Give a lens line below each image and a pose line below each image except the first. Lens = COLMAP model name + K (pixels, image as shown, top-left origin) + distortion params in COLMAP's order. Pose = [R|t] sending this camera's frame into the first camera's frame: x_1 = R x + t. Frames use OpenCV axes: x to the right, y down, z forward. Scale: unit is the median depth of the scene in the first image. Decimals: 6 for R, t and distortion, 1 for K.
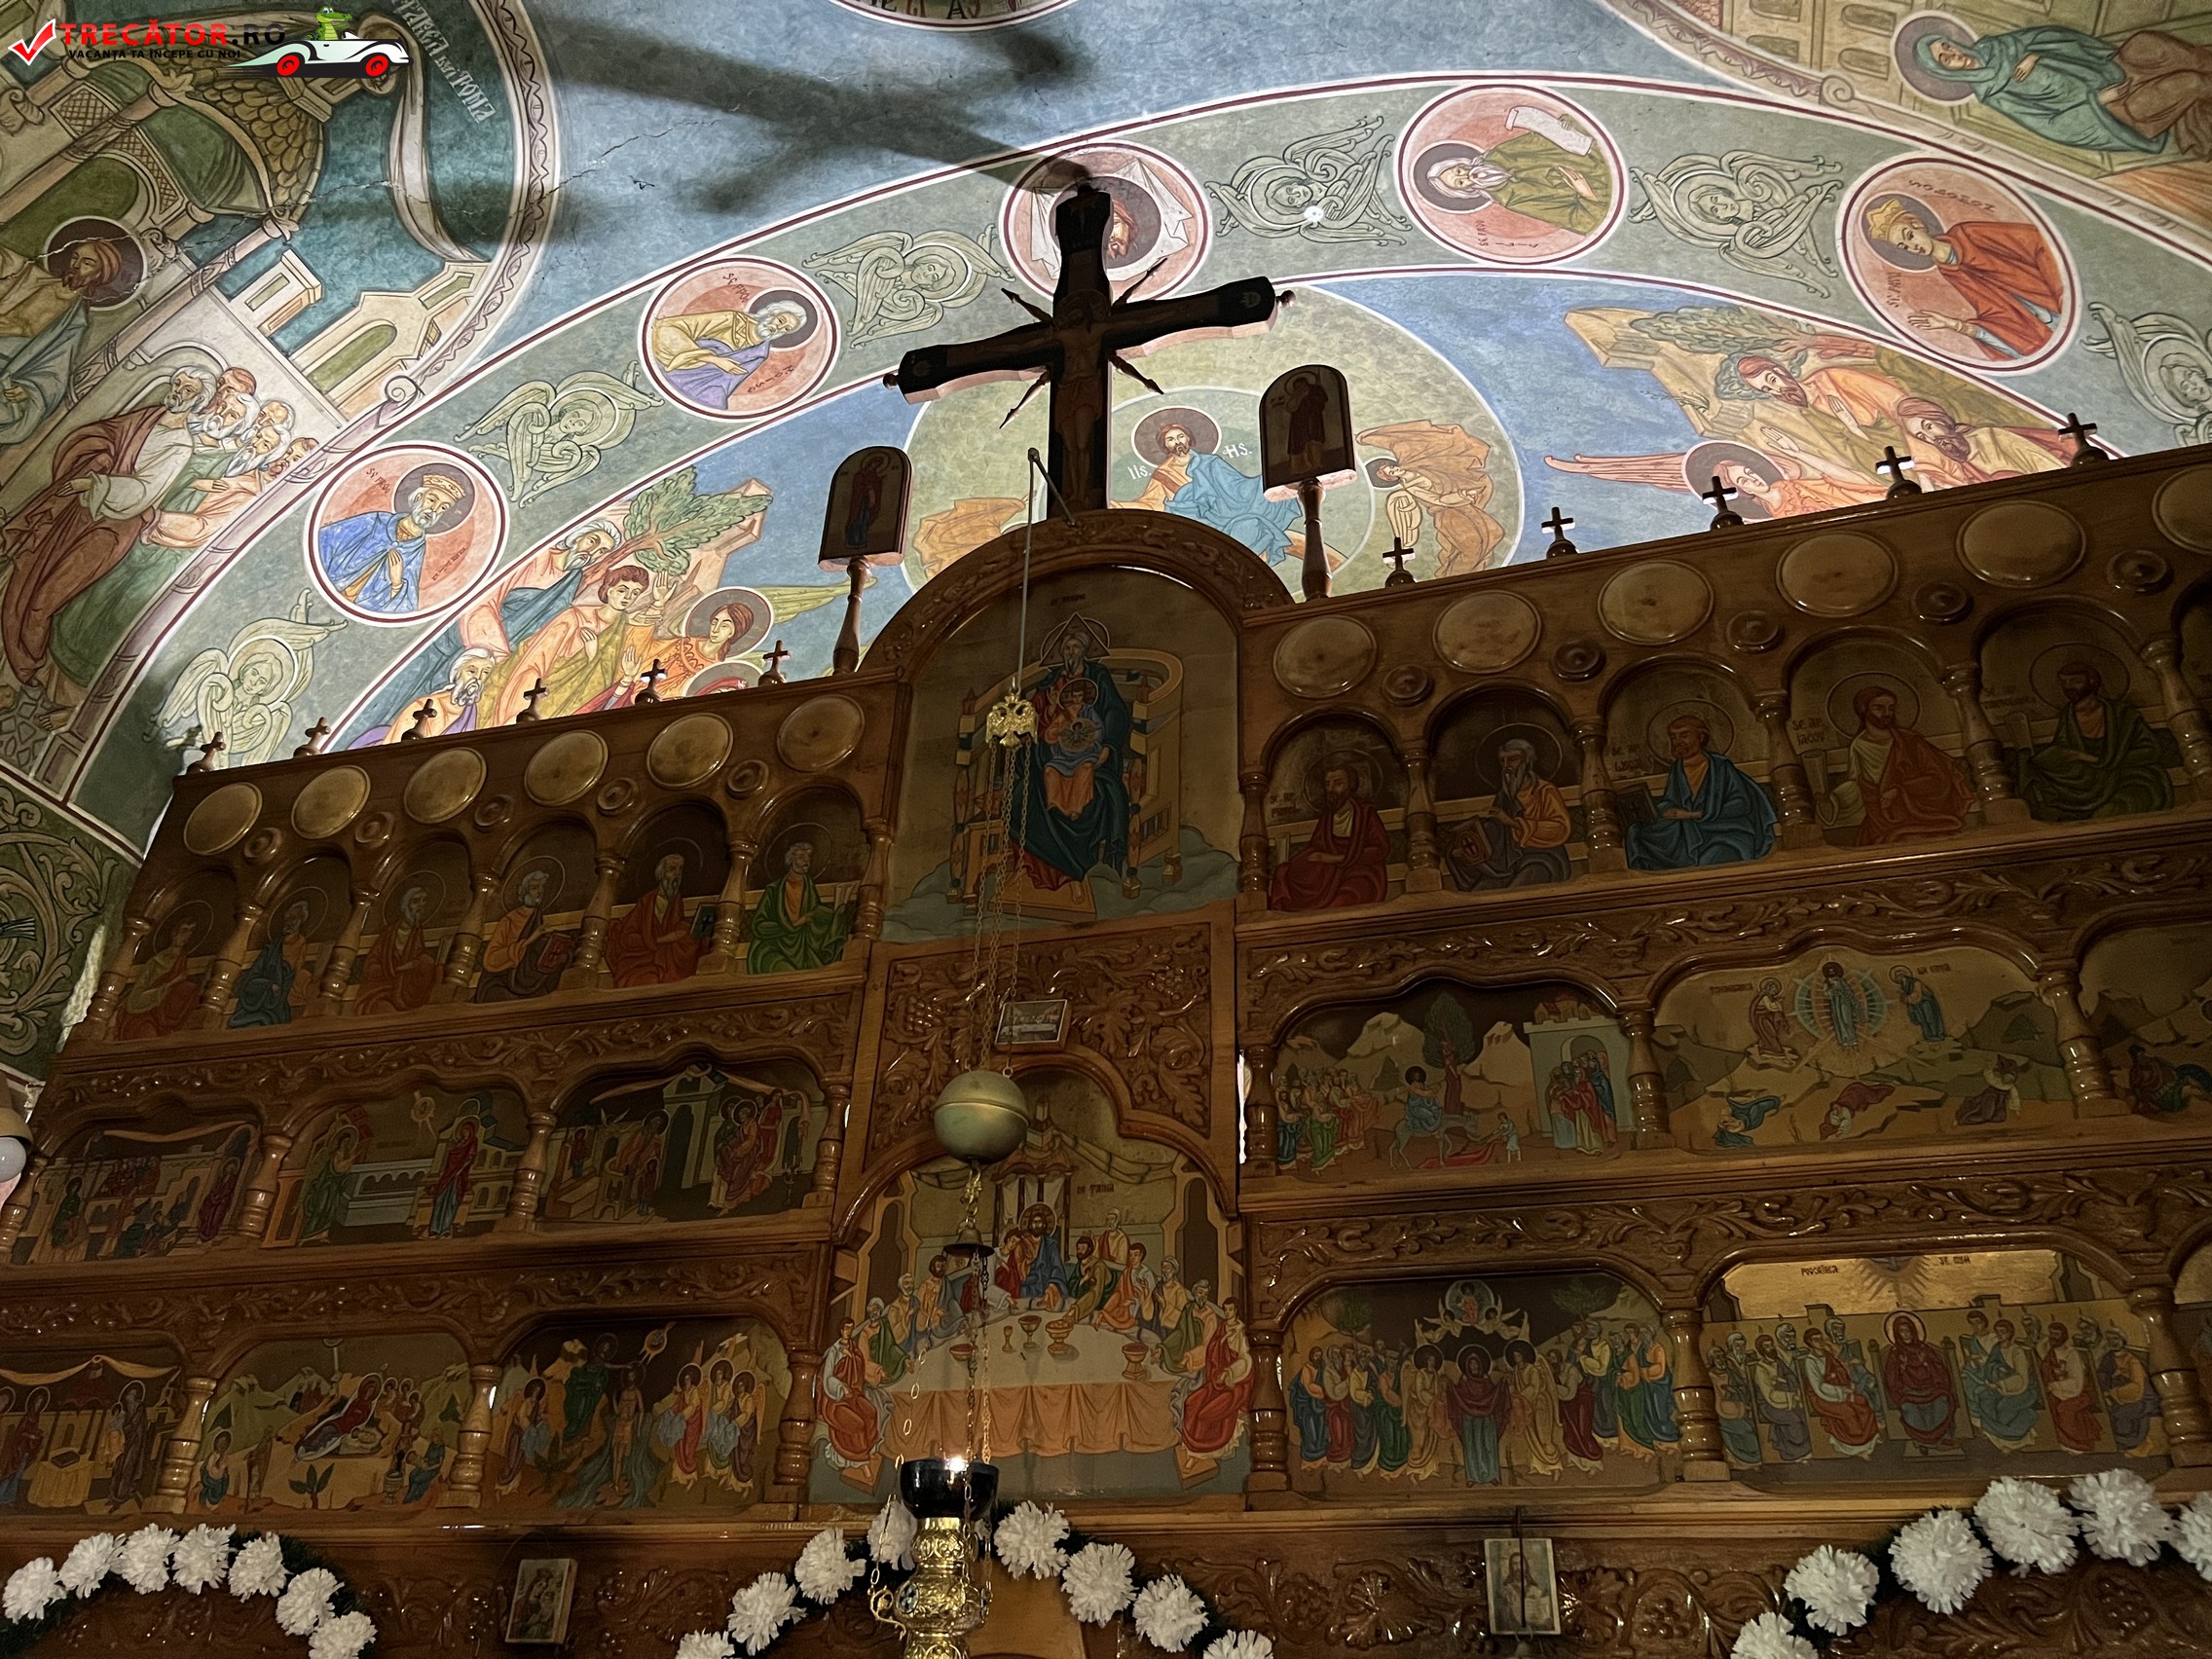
lens RADIAL K [[1679.6, 0, 1097.2], [0, 1679.6, 828.1], [0, 0, 1]] dist [0.067656, -0.088540]
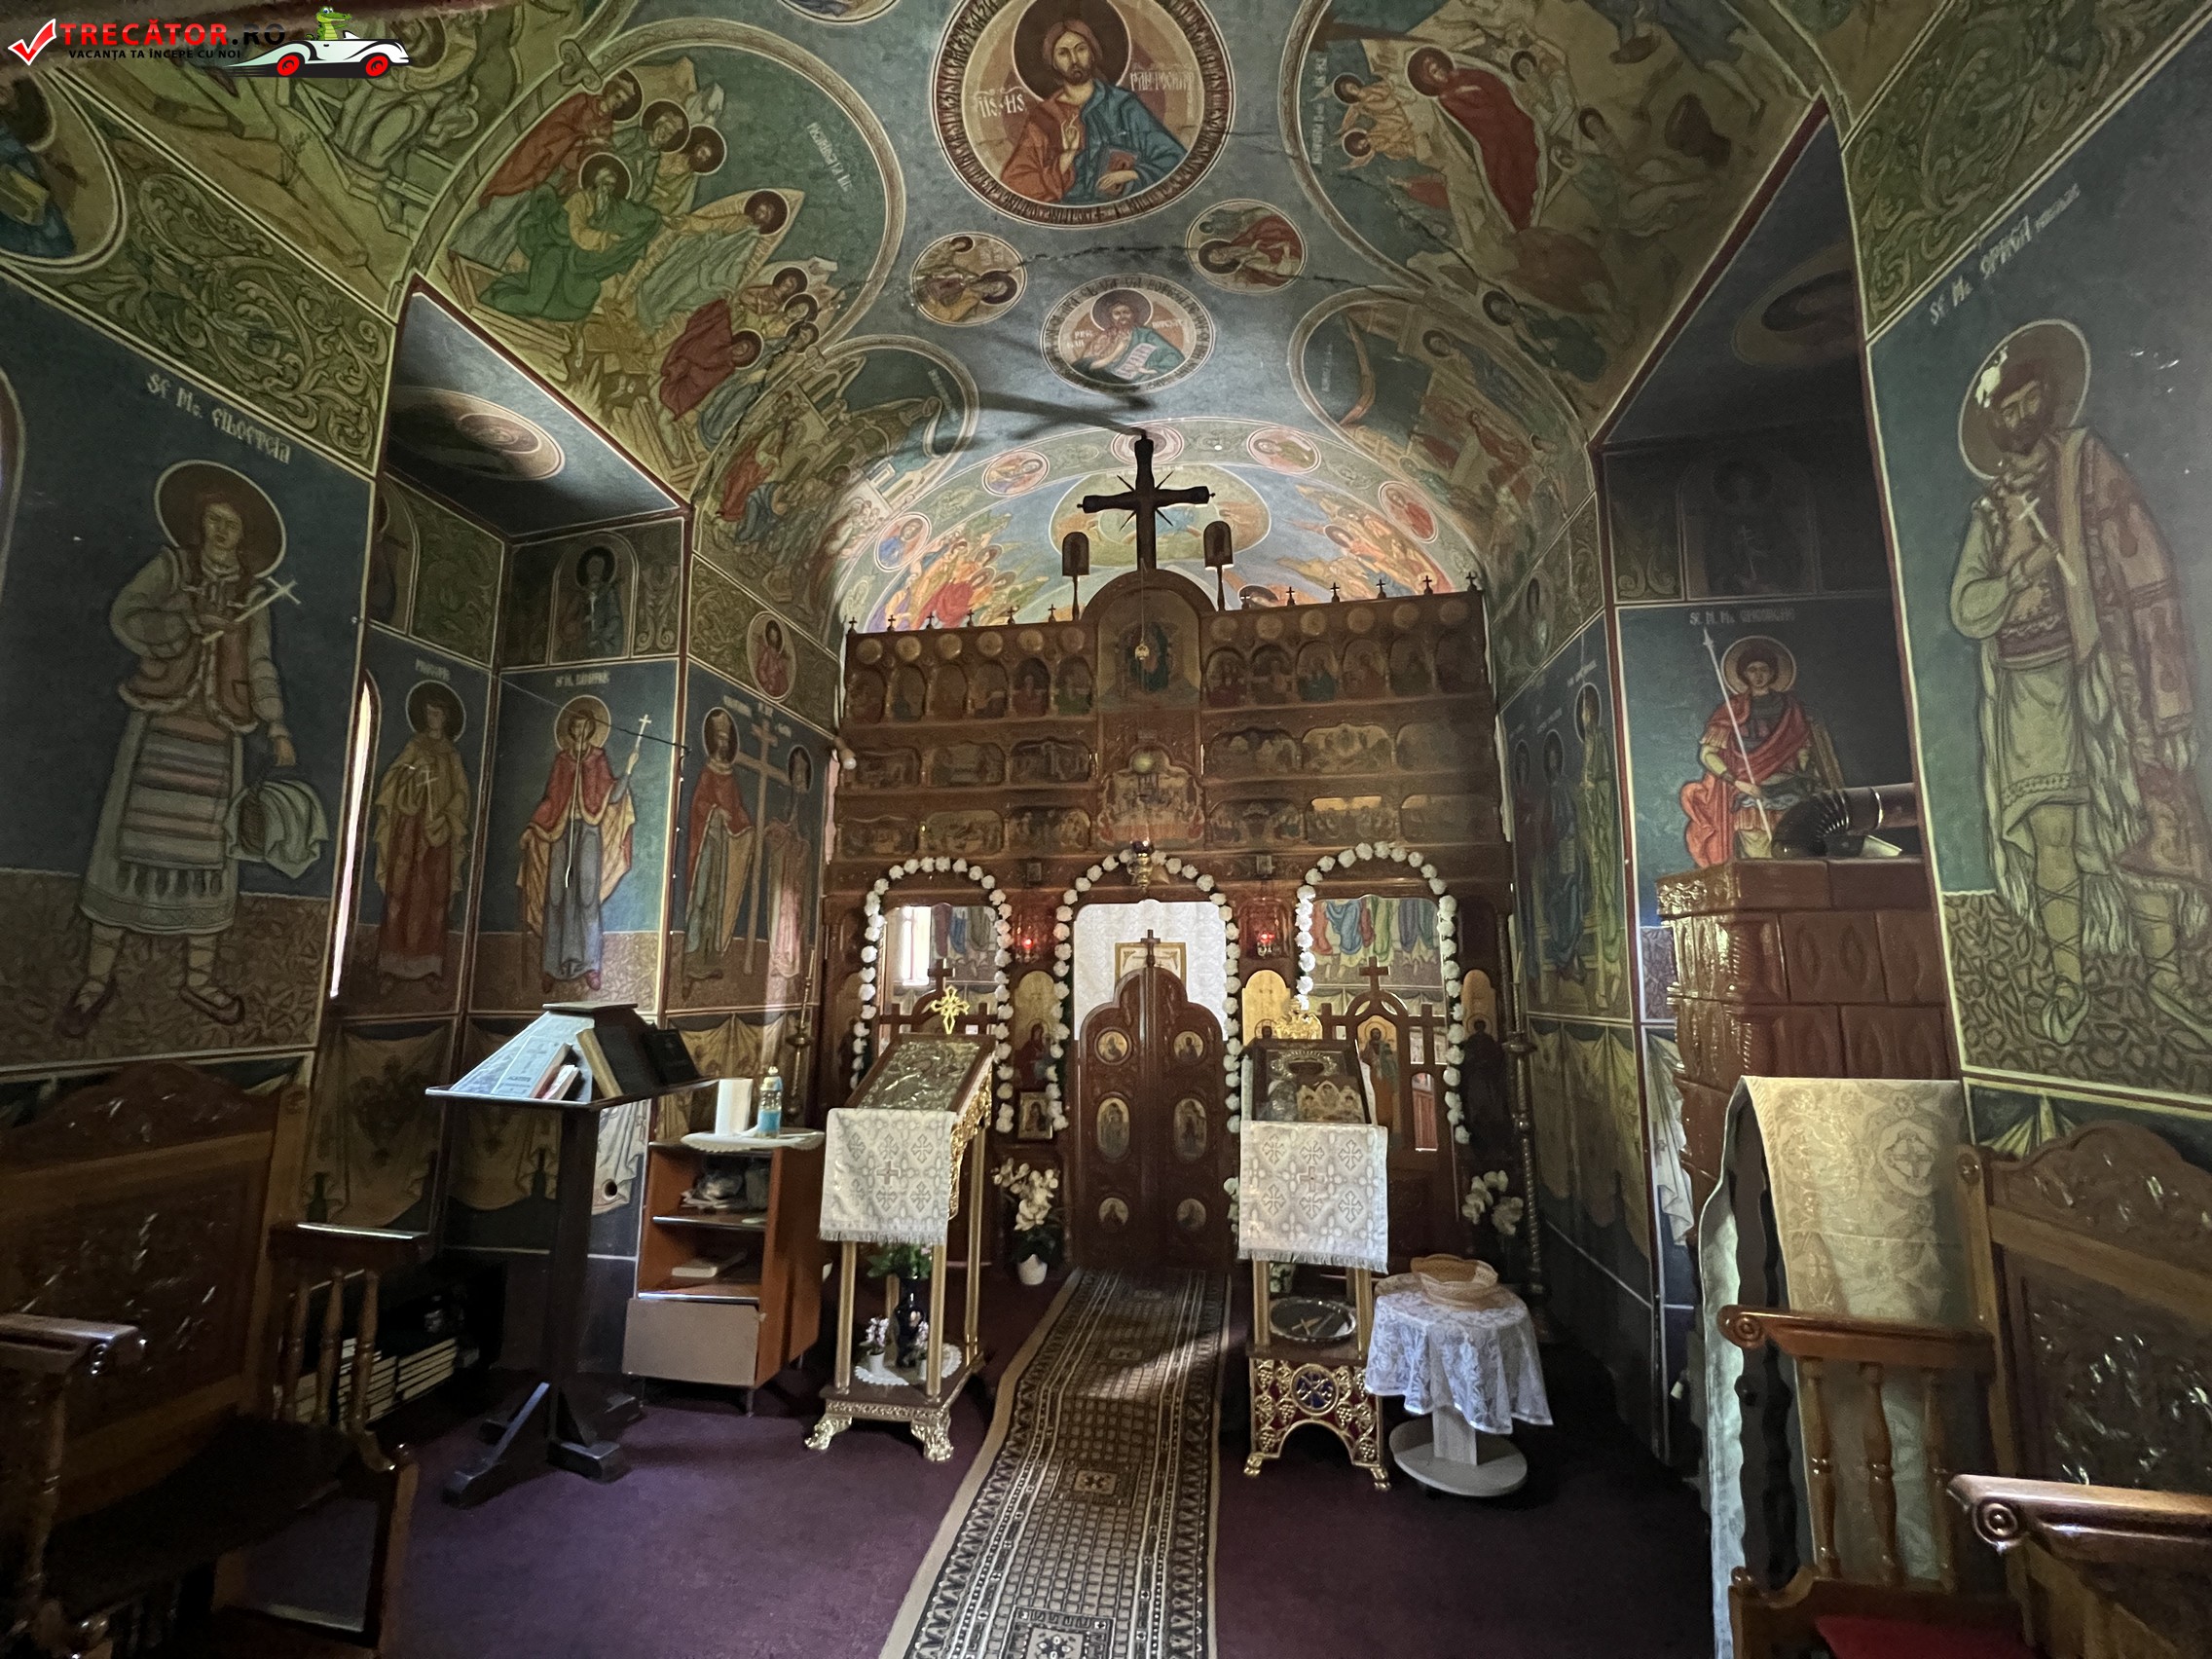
lens RADIAL K [[877.6, 0, 1092.6], [0, 877.6, 836.2], [0, 0, 1]] dist [0.000257, -0.000004]
pose [[0.990800, -0.013758, 0.134636, -0.458109], [-0.037490, 0.927989, 0.370717, -0.430993], [-0.130041, -0.372354, 0.918935, -0.964633]]
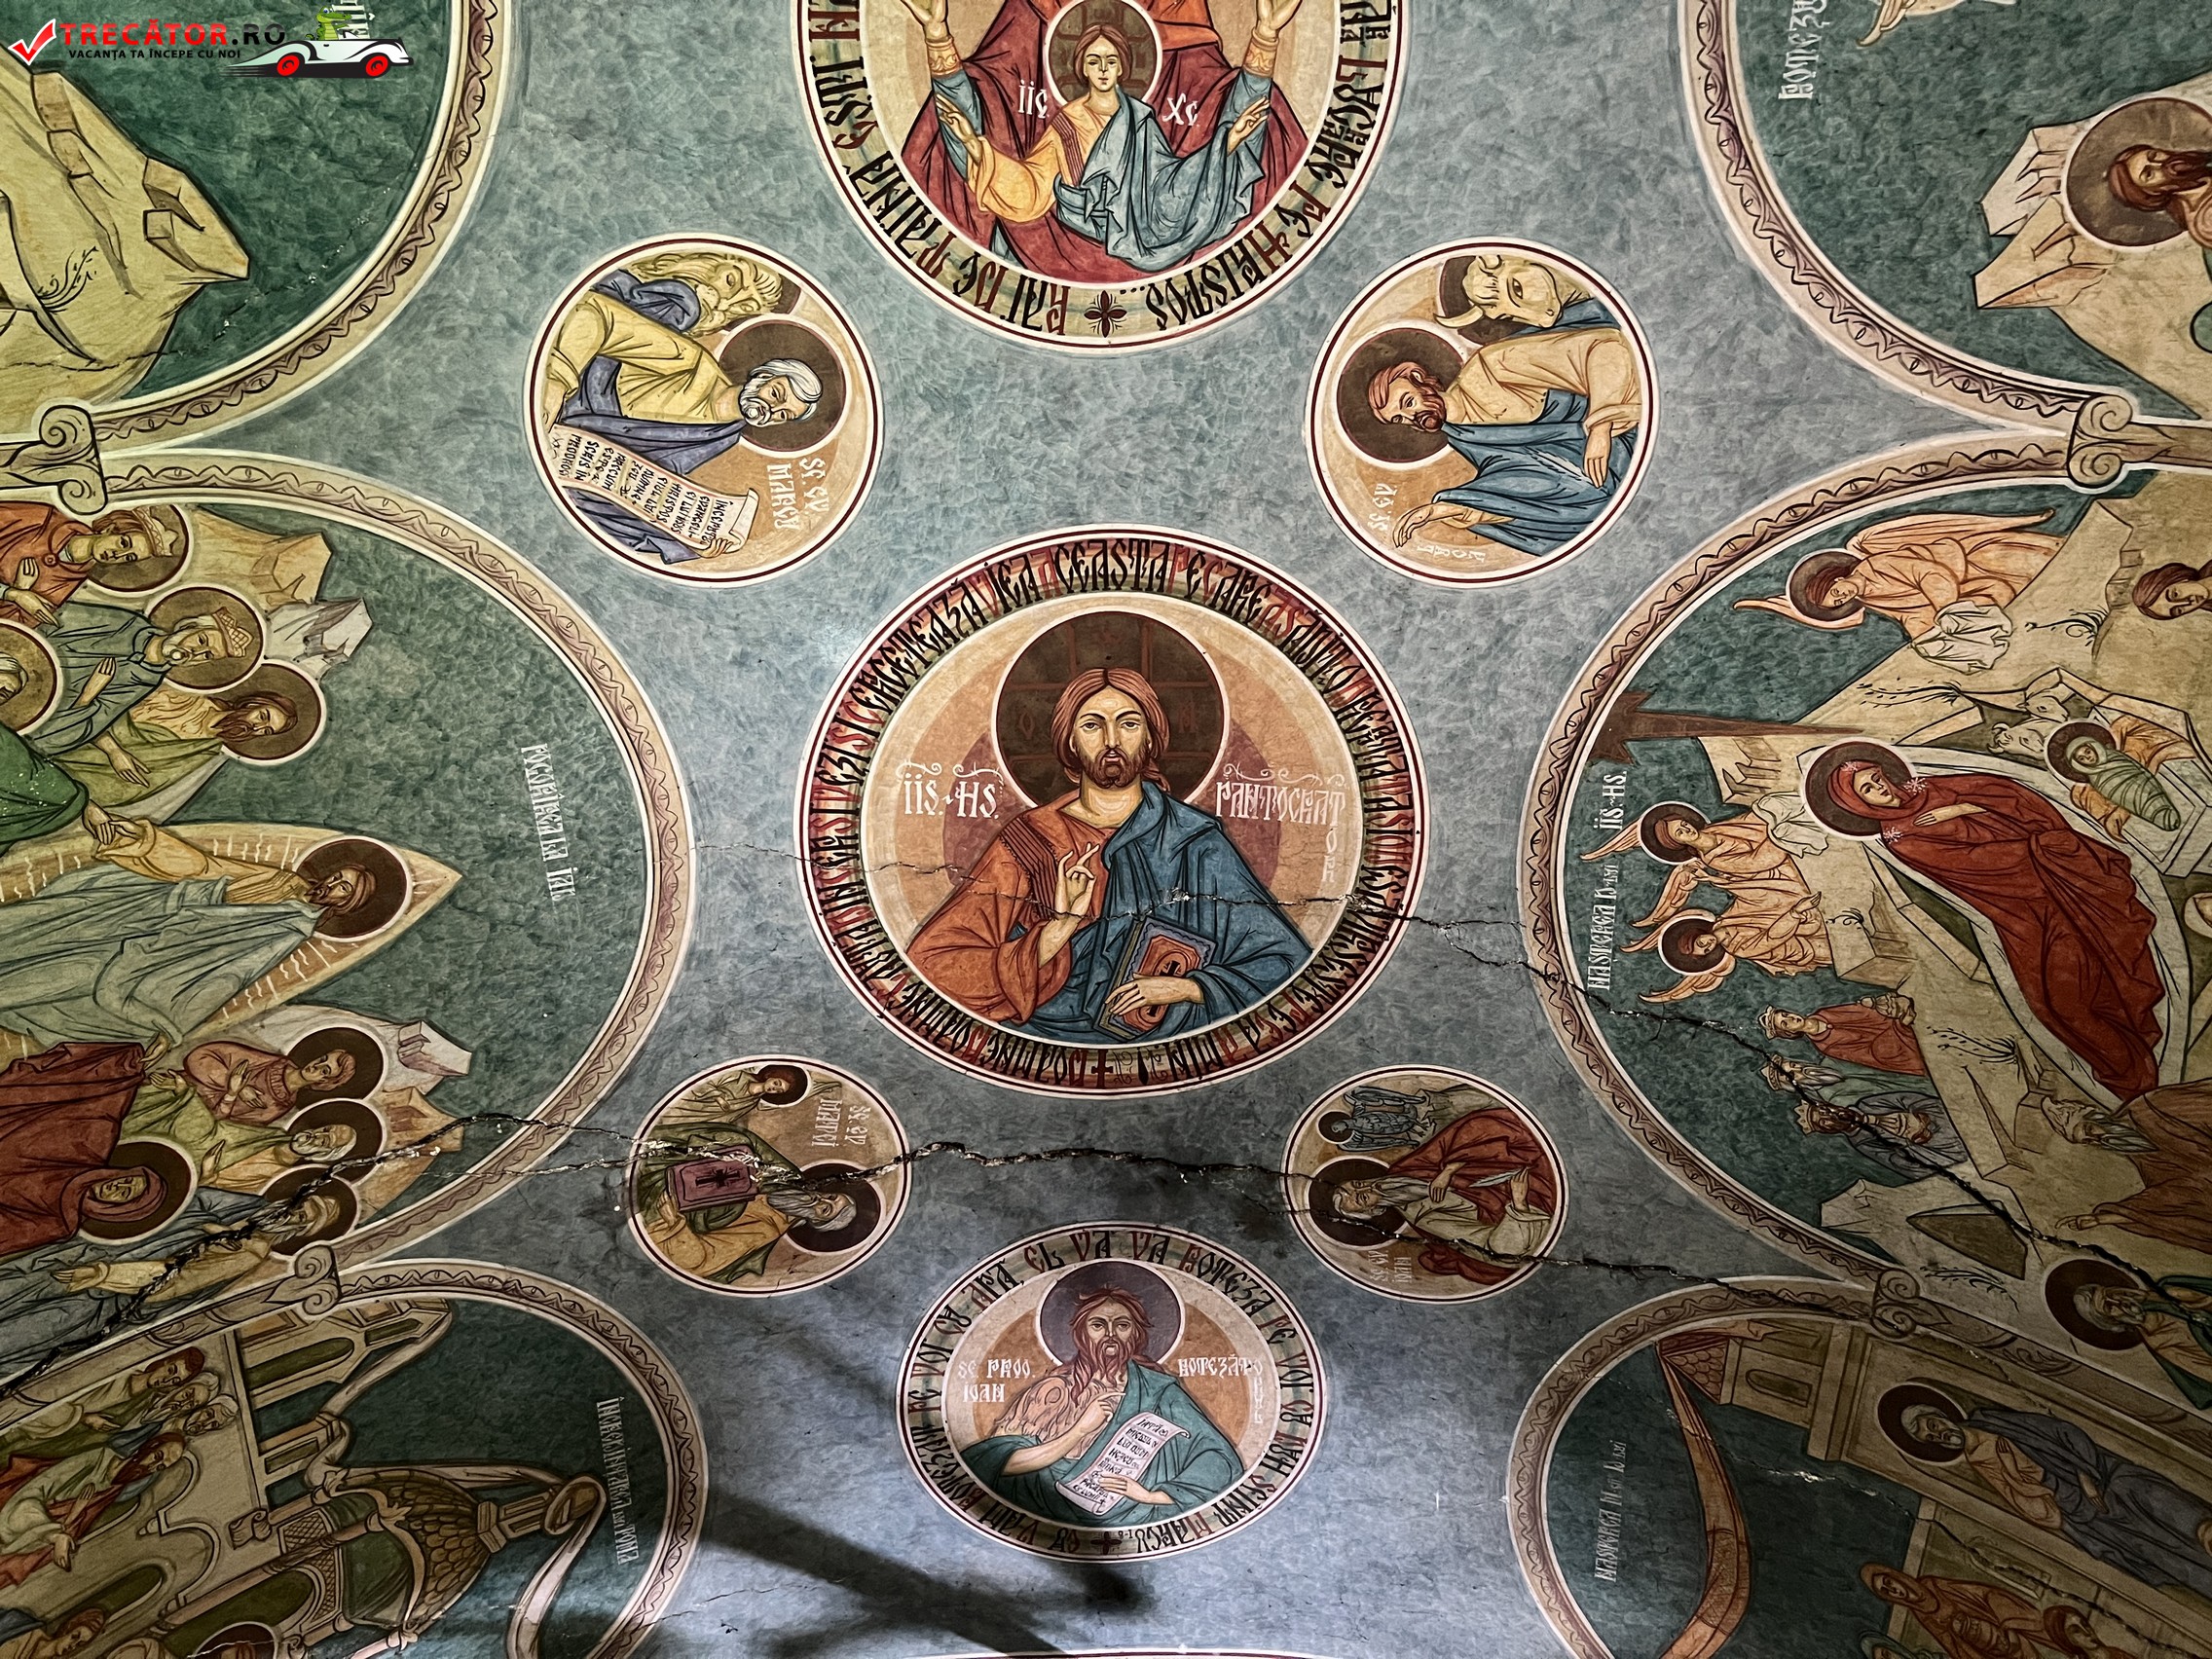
lens RADIAL K [[1679.6, 0, 1097.2], [0, 1679.6, 828.1], [0, 0, 1]] dist [0.067656, -0.088540]
pose [[0.957082, 0.251588, 0.143870, -0.467097], [-0.113422, 0.781969, -0.612911, -0.203477], [-0.266702, 0.570288, 0.776944, -0.270815]]
